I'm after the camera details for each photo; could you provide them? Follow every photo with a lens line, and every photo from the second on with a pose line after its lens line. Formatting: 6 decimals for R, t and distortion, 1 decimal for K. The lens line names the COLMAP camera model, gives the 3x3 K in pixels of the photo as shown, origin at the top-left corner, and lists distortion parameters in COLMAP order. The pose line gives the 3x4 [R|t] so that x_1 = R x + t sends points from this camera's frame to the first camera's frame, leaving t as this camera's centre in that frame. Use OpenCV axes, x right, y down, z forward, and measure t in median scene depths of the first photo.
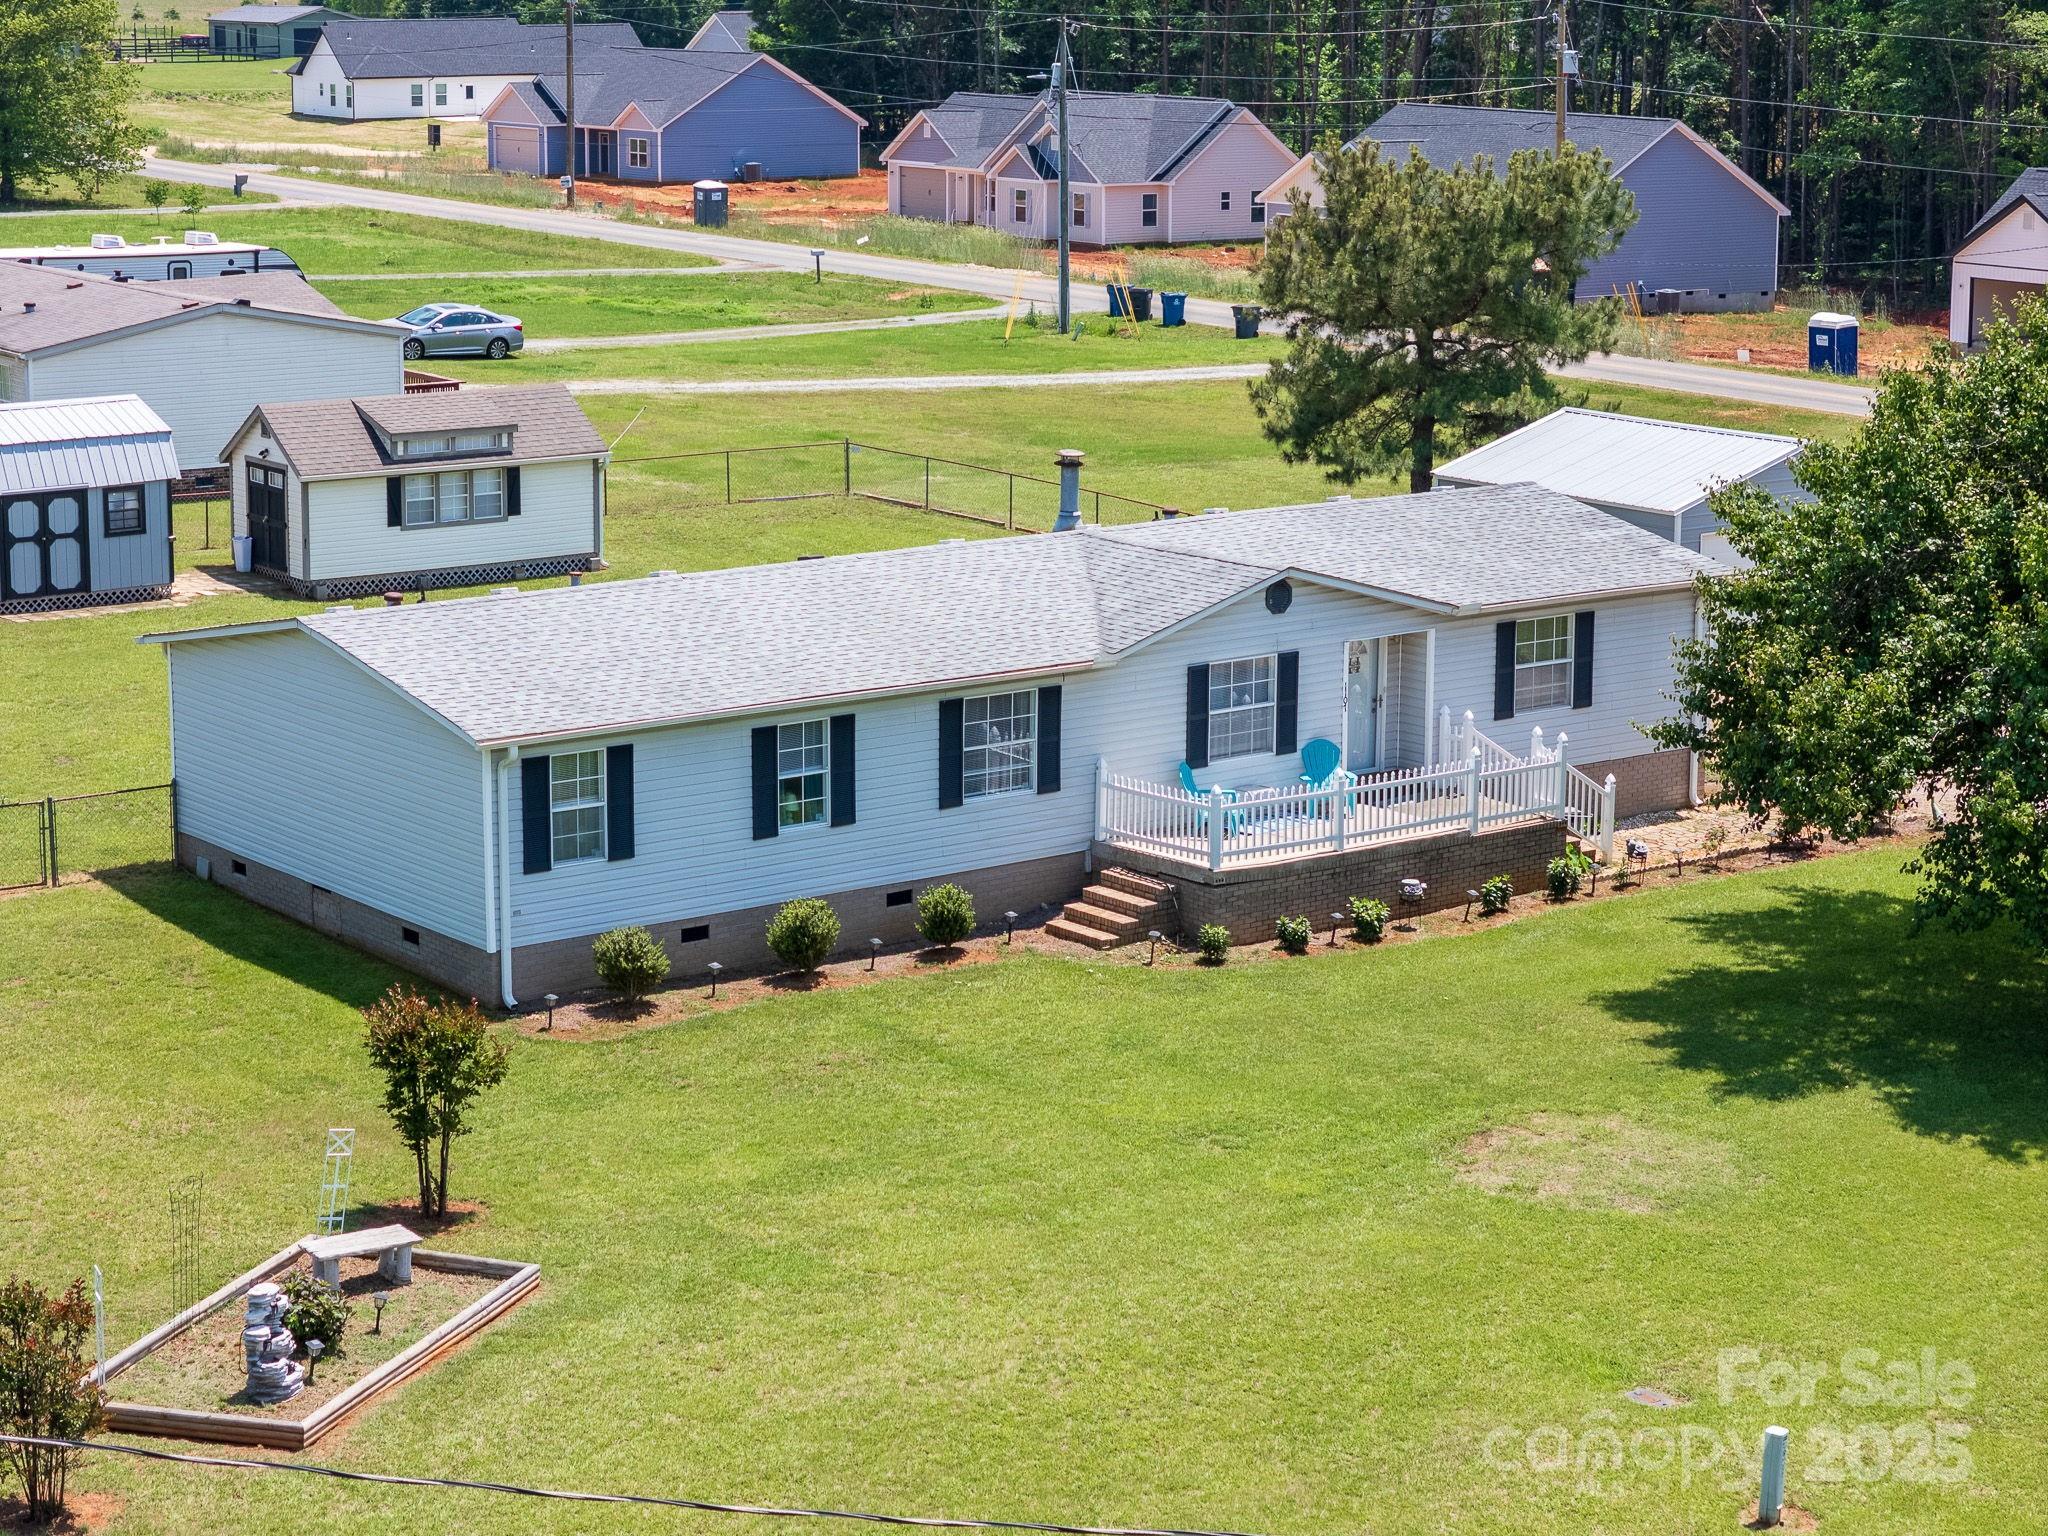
lens RADIAL K [[4022.6, 0, 1018.8], [0, 4022.6, 766.1], [0, 0, 1]] dist [-0.112054, 0.000000]
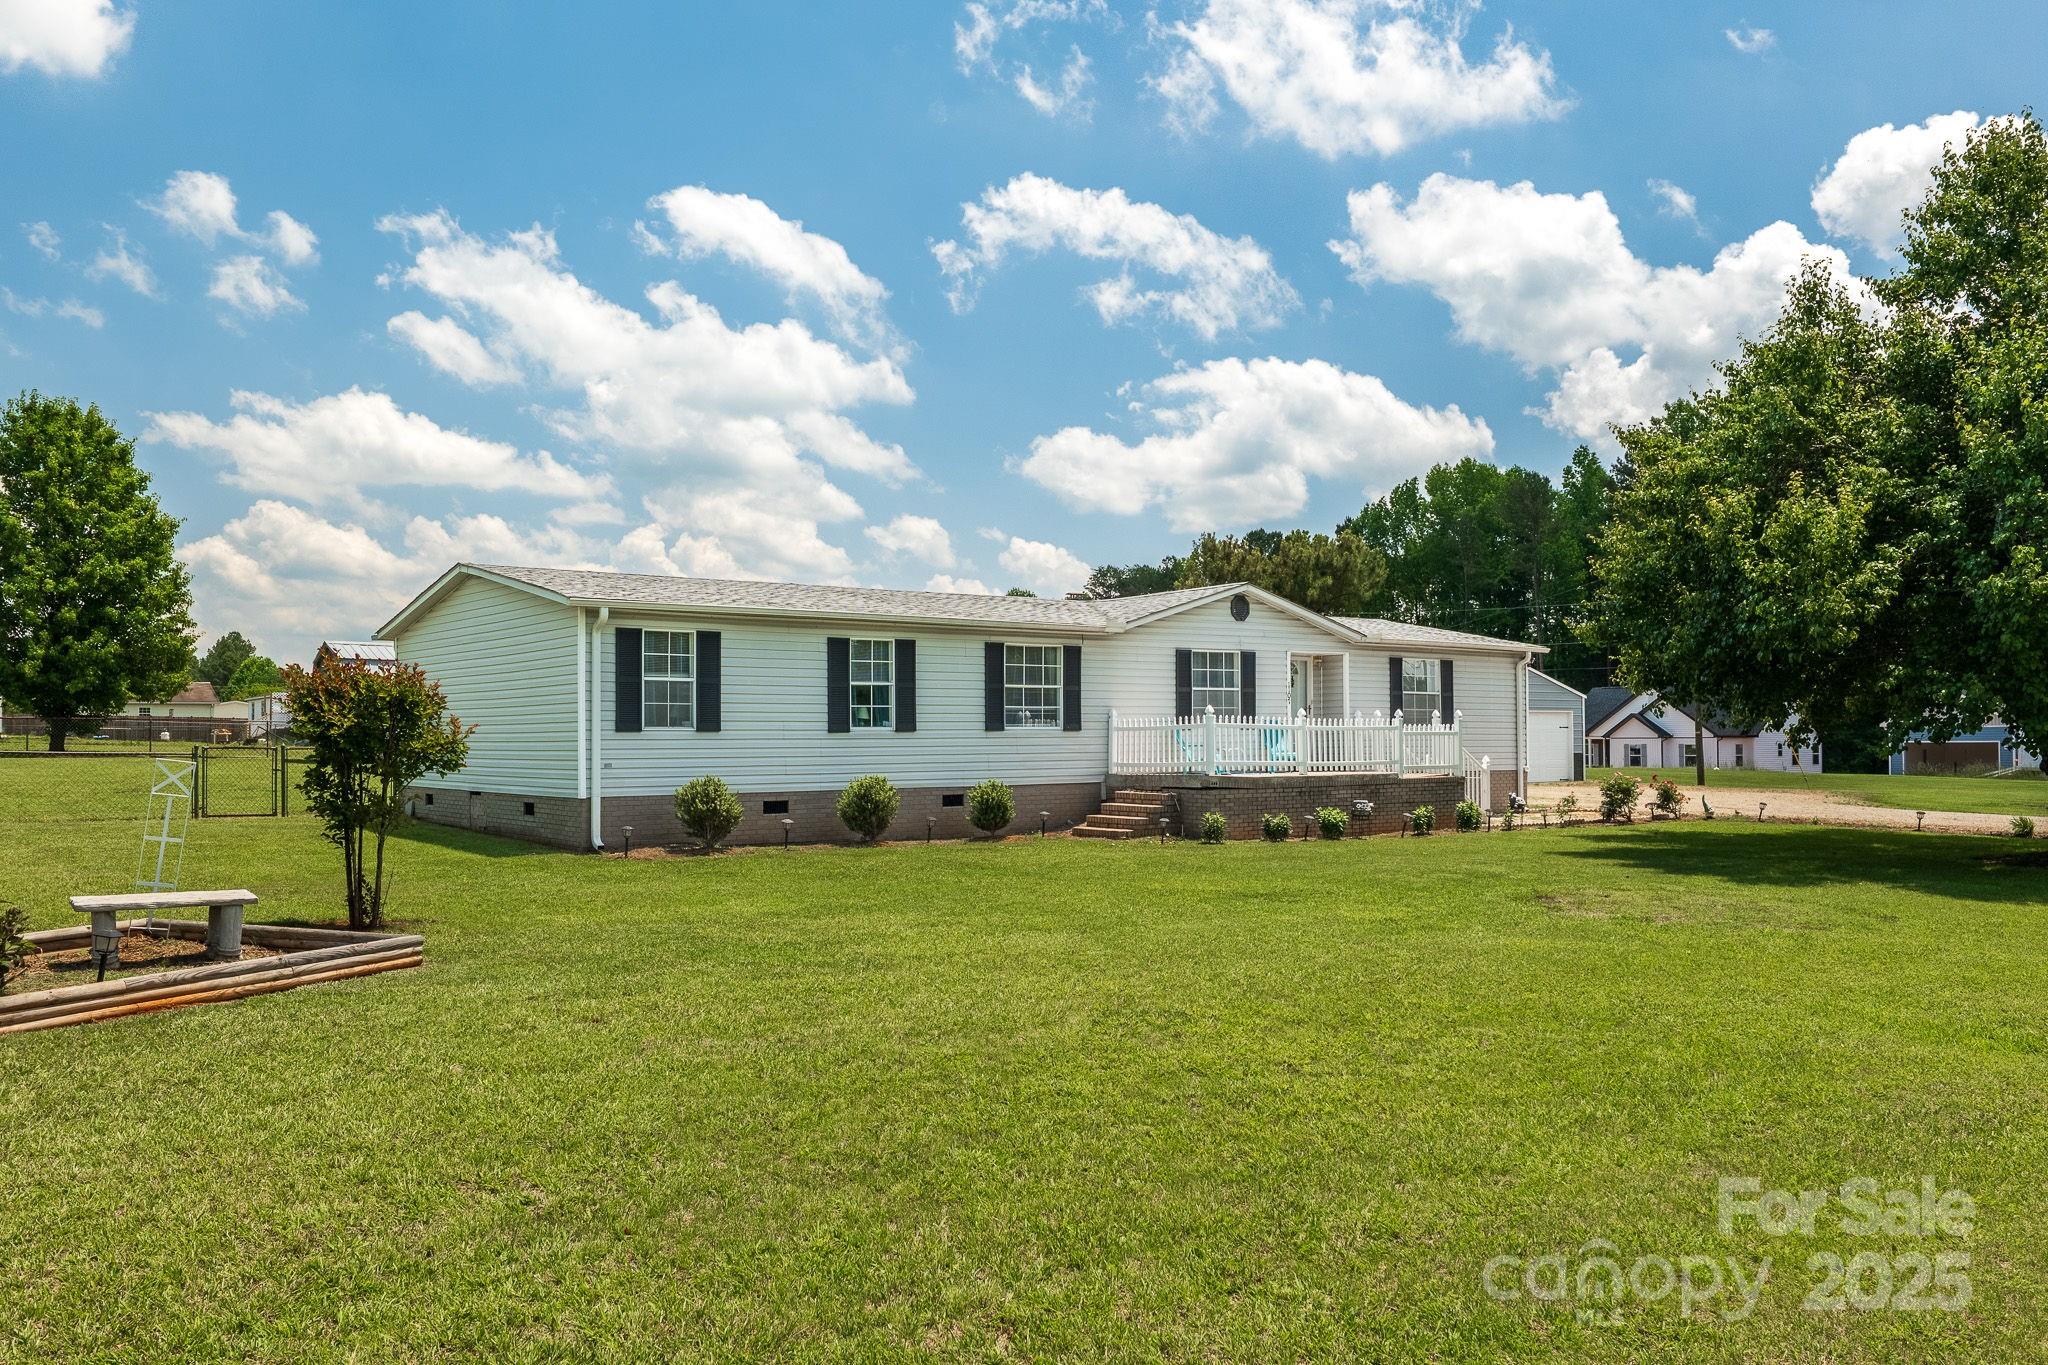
lens RADIAL K [[1543.8, 0, 1014.8], [0, 1543.8, 707.9], [0, 0, 1]] dist [0.009911, -0.003151]
pose [[0.999899, -0.011280, -0.008621, -0.006453], [0.009069, 0.974677, -0.223432, 0.108878], [0.010923, 0.223331, 0.974681, 0.528552]]
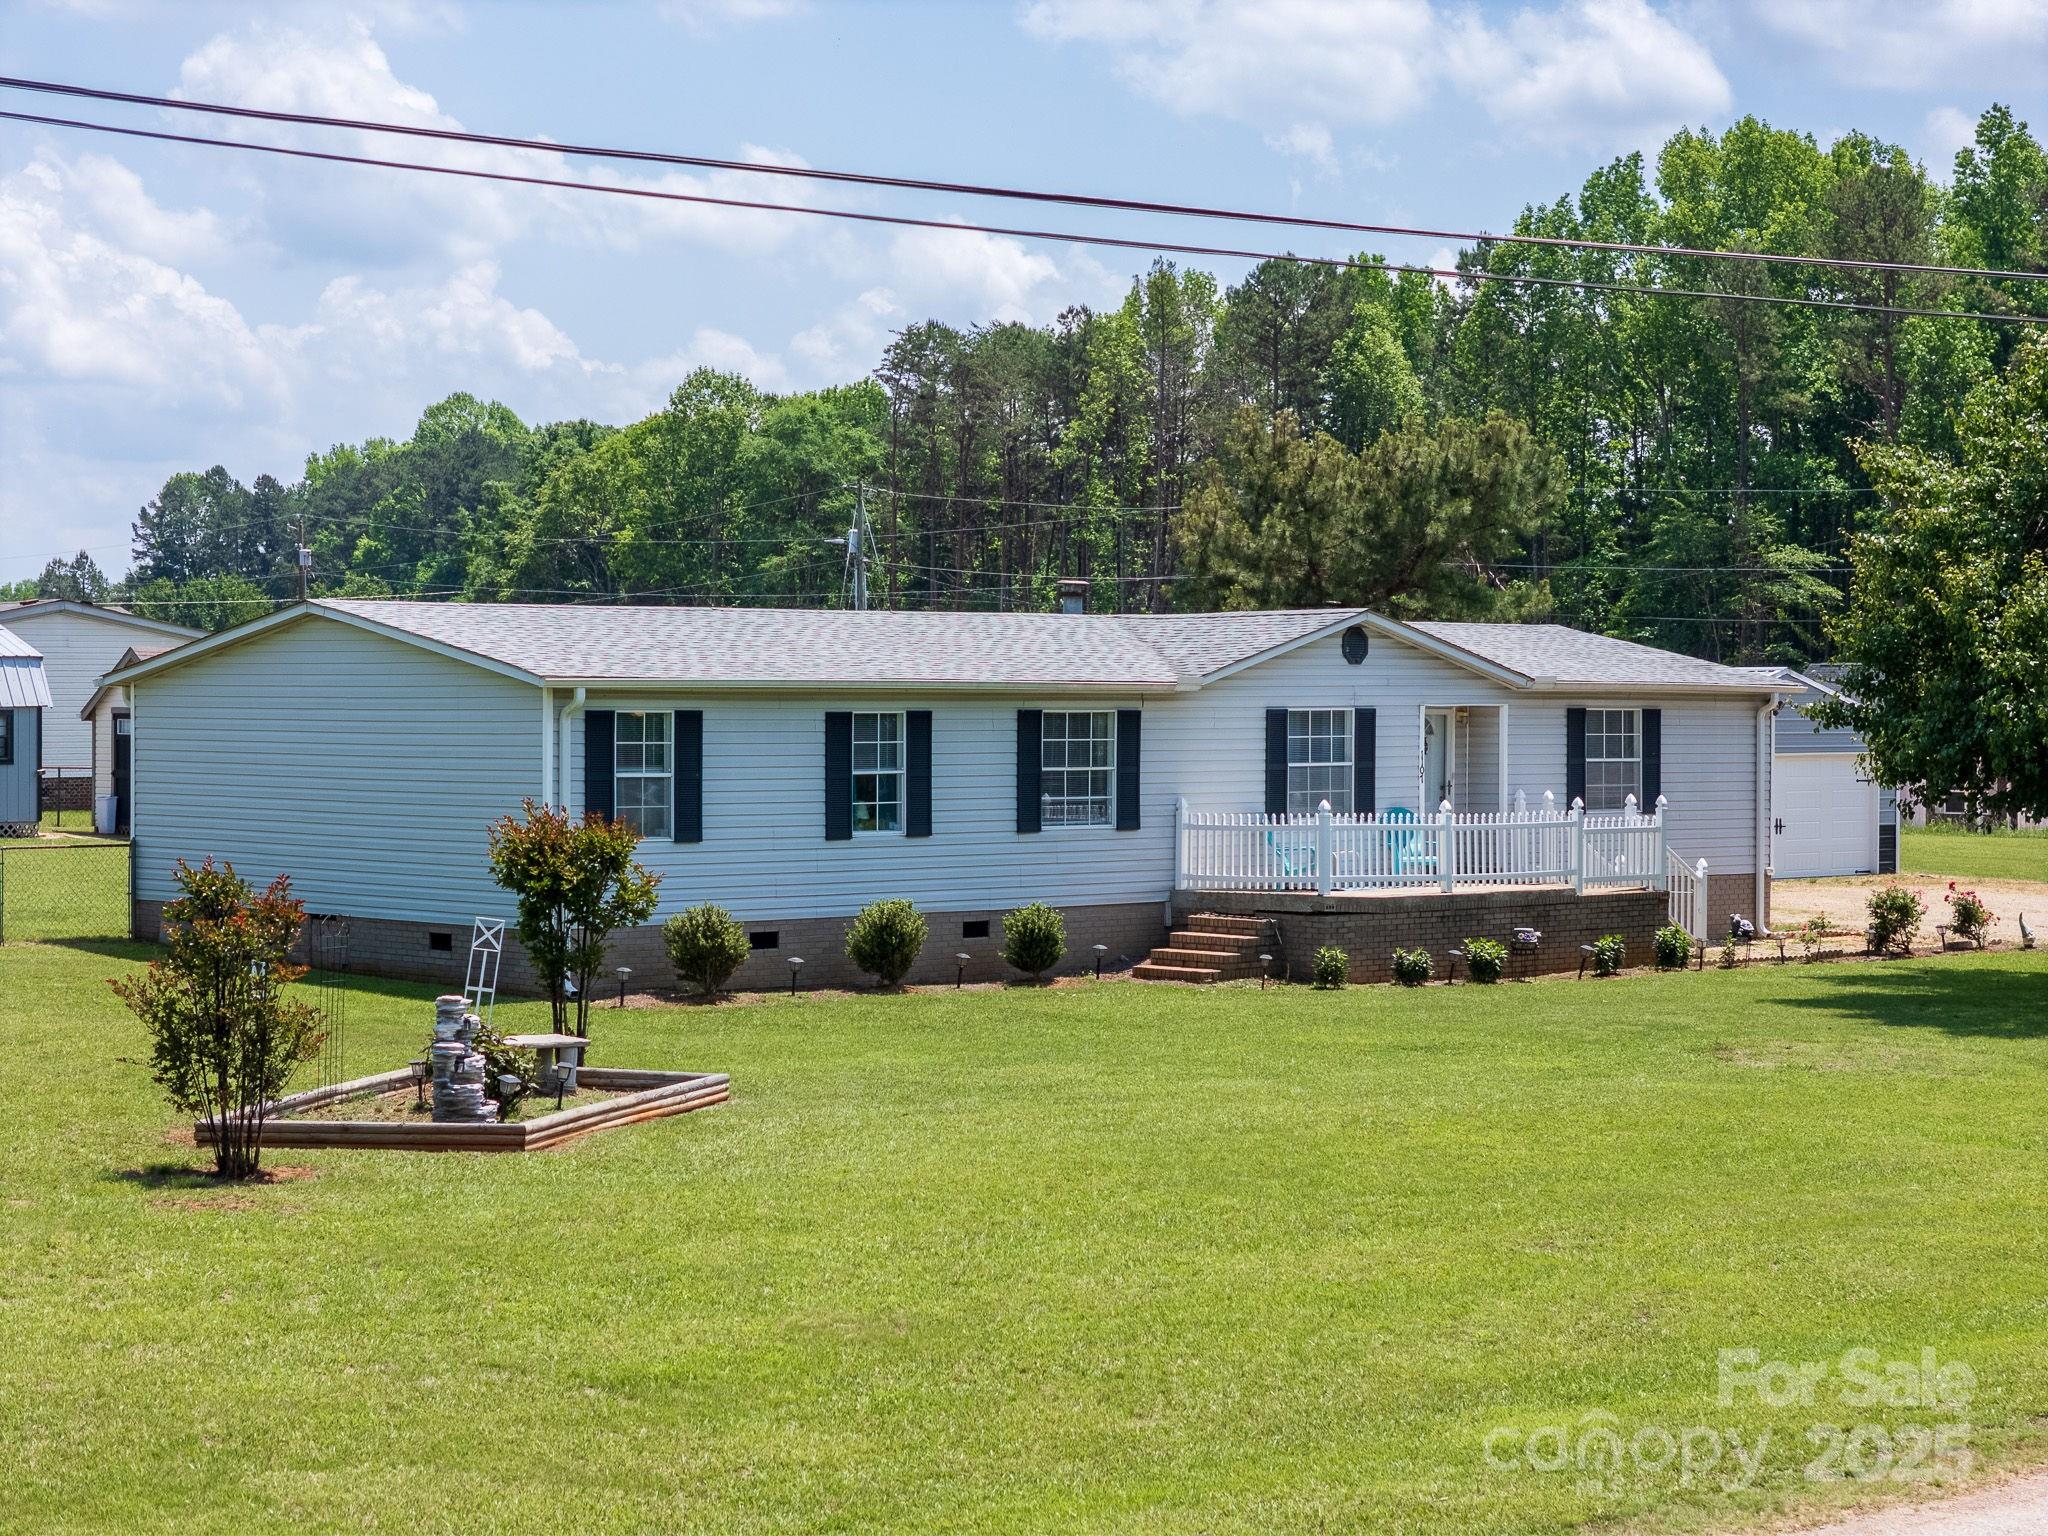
lens RADIAL K [[4022.6, 0, 1031.7], [0, 4022.6, 769.4], [0, 0, 1]] dist [-0.112054, 0.000000]
pose [[0.995531, -0.004621, 0.094318, -0.099849], [0.022133, 0.982398, -0.185482, 0.161249], [-0.091801, 0.186741, 0.978111, 0.118995]]
